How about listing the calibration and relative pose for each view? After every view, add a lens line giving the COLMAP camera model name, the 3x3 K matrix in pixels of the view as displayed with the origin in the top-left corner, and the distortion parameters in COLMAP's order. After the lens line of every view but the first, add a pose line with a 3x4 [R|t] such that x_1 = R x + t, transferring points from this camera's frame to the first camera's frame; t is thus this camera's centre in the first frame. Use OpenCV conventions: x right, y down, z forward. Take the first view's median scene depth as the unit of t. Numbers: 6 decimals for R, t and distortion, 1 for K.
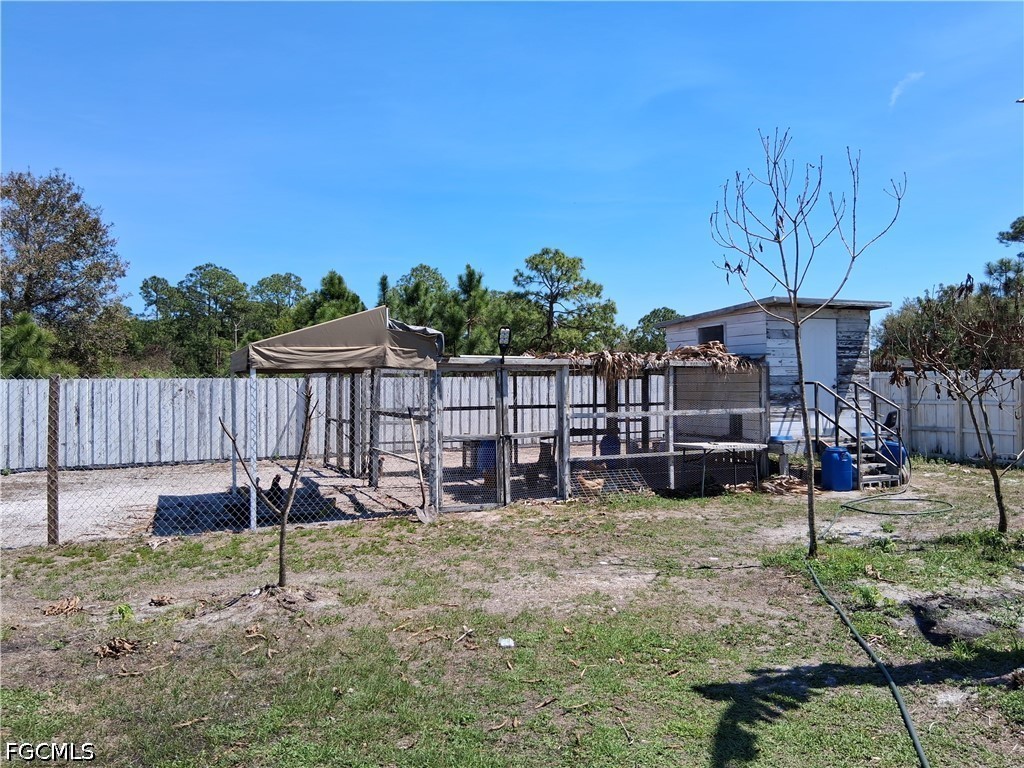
lens RADIAL K [[775.2, 0, 512.4], [0, 775.2, 385.1], [0, 0, 1]] dist [0.002250, -0.000068]
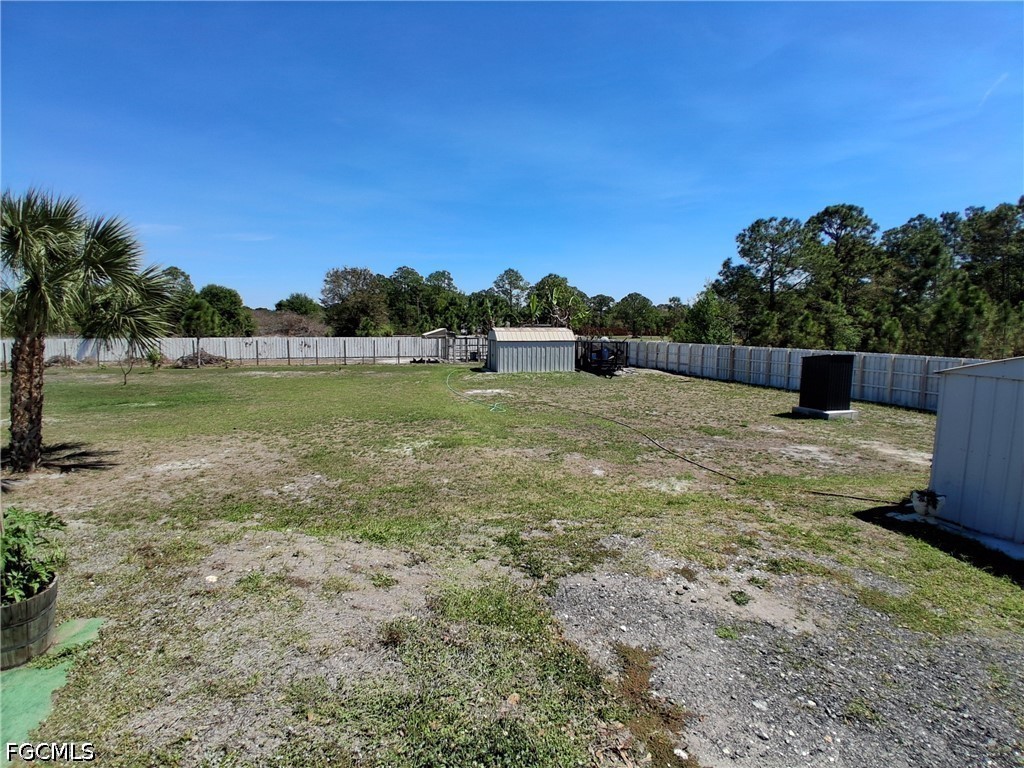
lens RADIAL K [[492.8, 0, 516.7], [0, 492.8, 381.6], [0, 0, 1]] dist [-0.061744, -0.009466]
pose [[0.989812, 0.029697, -0.139252, 0.065244], [-0.014440, 0.993902, 0.109321, -0.008427], [0.141650, -0.106196, 0.984204, -0.194702]]
